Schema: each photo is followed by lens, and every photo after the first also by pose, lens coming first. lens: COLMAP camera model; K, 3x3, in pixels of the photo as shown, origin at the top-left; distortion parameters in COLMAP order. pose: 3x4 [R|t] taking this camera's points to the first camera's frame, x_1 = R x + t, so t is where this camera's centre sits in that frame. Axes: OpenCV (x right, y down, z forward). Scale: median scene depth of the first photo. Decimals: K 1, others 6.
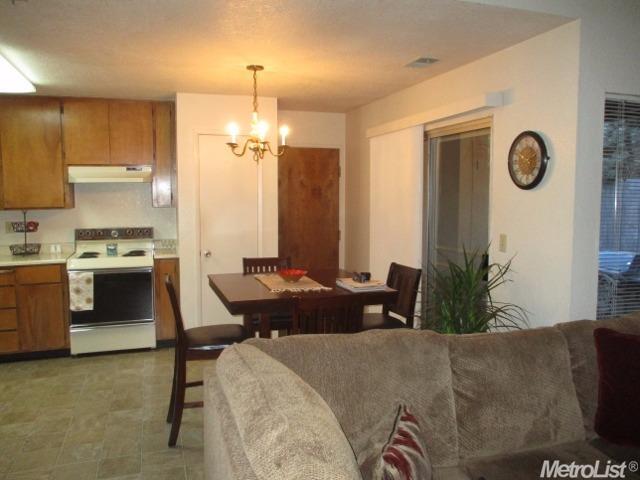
lens RADIAL K [[534.0, 0, 315.4], [0, 534.0, 236.4], [0, 0, 1]] dist [-0.004474, -0.004152]
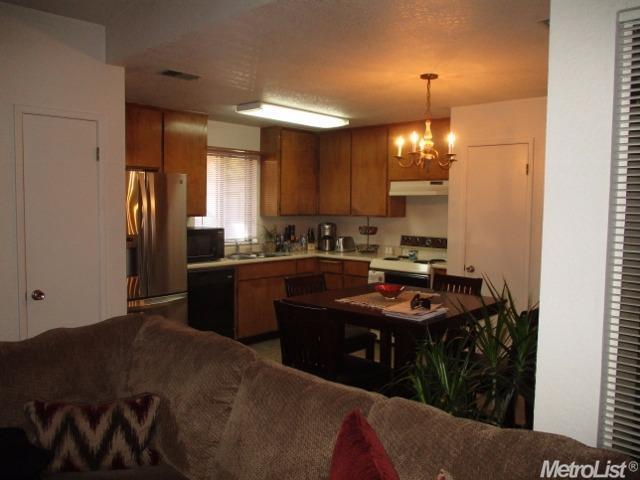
lens RADIAL K [[534.0, 0, 329.9], [0, 534.0, 225.1], [0, 0, 1]] dist [-0.004474, -0.004152]
pose [[0.503619, 0.049396, -0.862512, 0.507757], [-0.092047, 0.995749, 0.003280, -0.026842], [0.859008, 0.077740, 0.506025, 0.291922]]
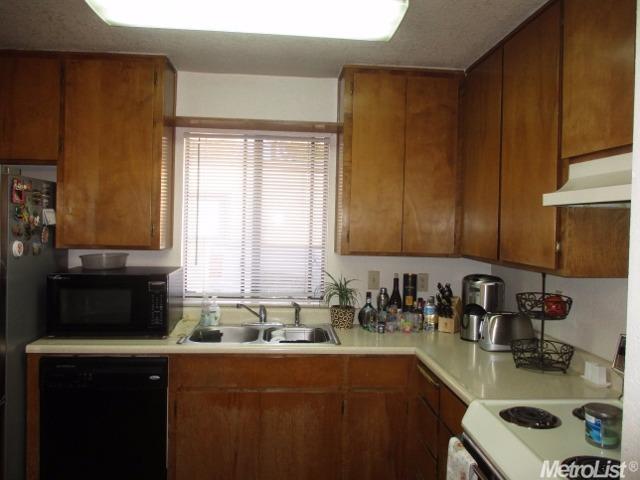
lens RADIAL K [[534.0, 0, 332.1], [0, 534.0, 228.6], [0, 0, 1]] dist [-0.004474, -0.004152]
pose [[-0.206371, 0.016933, -0.978327, -0.059551], [-0.106251, 0.993550, 0.039610, -0.084030], [0.972688, 0.112122, -0.203241, 0.929226]]
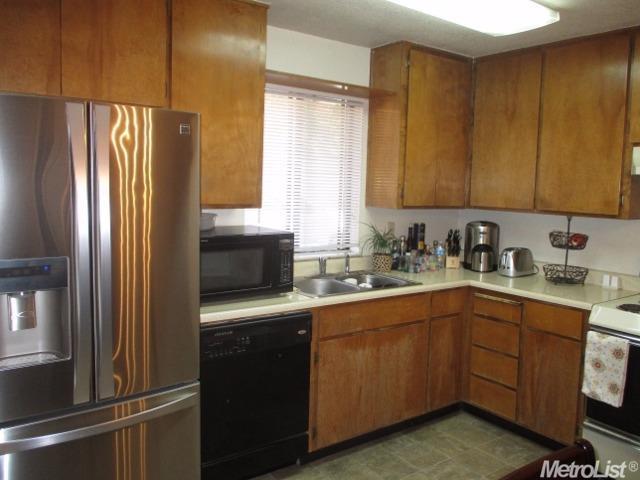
lens RADIAL K [[534.0, 0, 343.3], [0, 534.0, 226.3], [0, 0, 1]] dist [-0.004474, -0.004152]
pose [[0.351641, 0.101843, -0.930579, -0.027384], [-0.119103, 0.990853, 0.063434, -0.045555], [0.928527, 0.088529, 0.360554, 0.512214]]
